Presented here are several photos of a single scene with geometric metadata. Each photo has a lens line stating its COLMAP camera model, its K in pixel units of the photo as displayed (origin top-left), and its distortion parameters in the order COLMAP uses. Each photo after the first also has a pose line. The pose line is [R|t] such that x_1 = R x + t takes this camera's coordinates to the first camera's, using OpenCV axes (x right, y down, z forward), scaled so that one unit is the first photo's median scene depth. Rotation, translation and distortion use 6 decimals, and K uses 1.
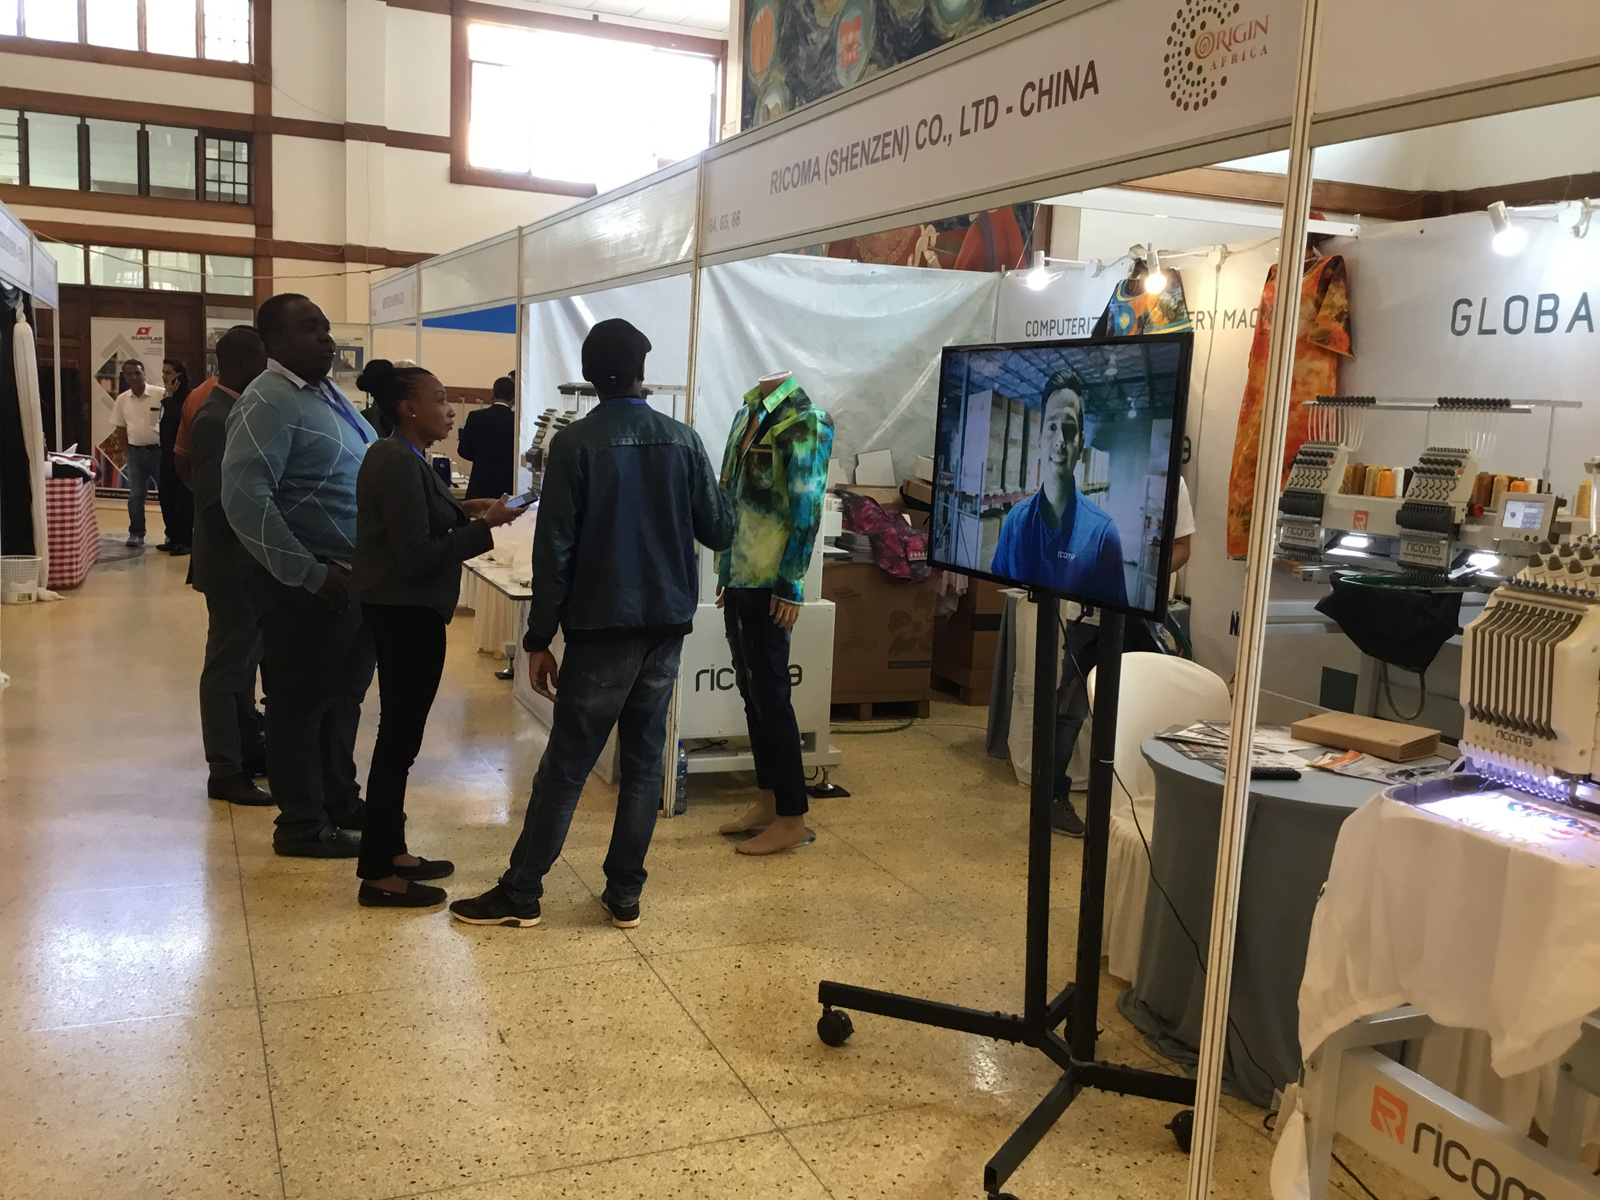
lens RADIAL K [[1483.3, 0, 801.8], [0, 1483.3, 602.7], [0, 0, 1]] dist [0.002515, 0.000000]
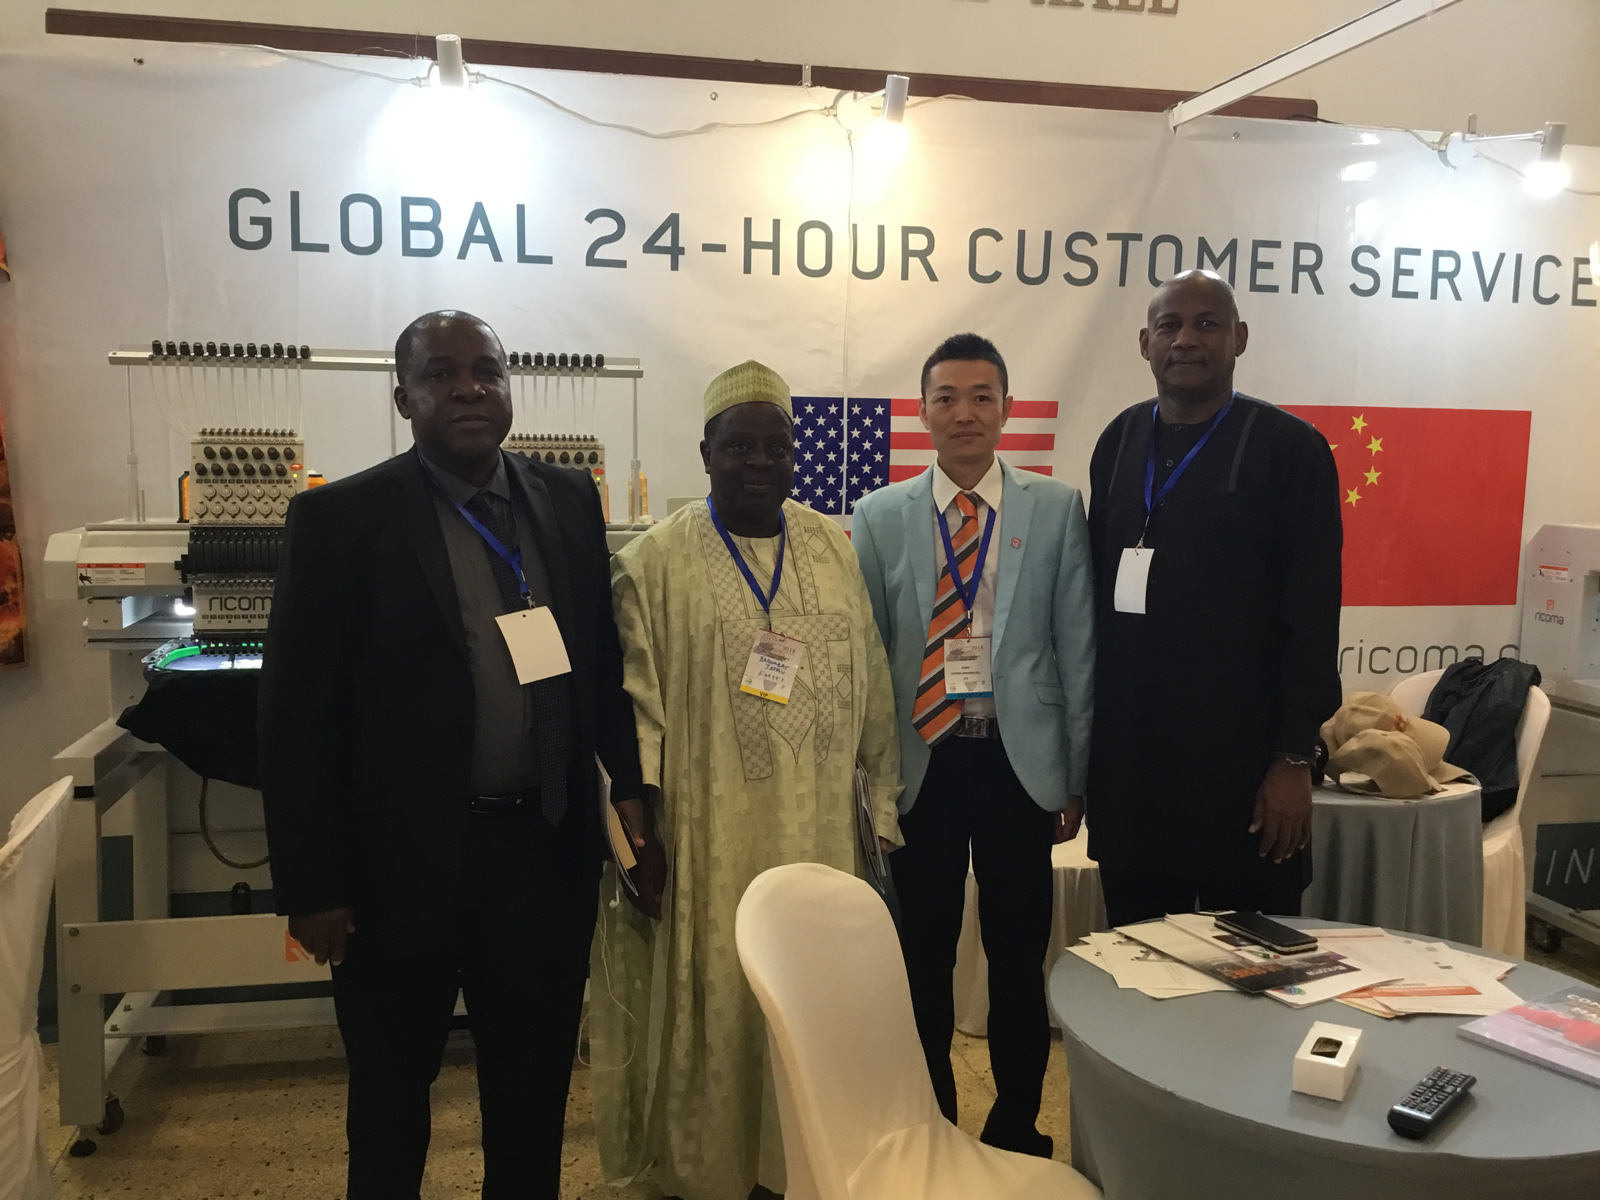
lens RADIAL K [[1483.3, 0, 798.0], [0, 1483.3, 602.9], [0, 0, 1]] dist [0.002515, 0.000000]
pose [[0.213596, -0.177089, 0.960737, -0.128453], [0.109612, 0.981567, 0.156559, -0.115056], [-0.970753, 0.071868, 0.229070, 0.693868]]
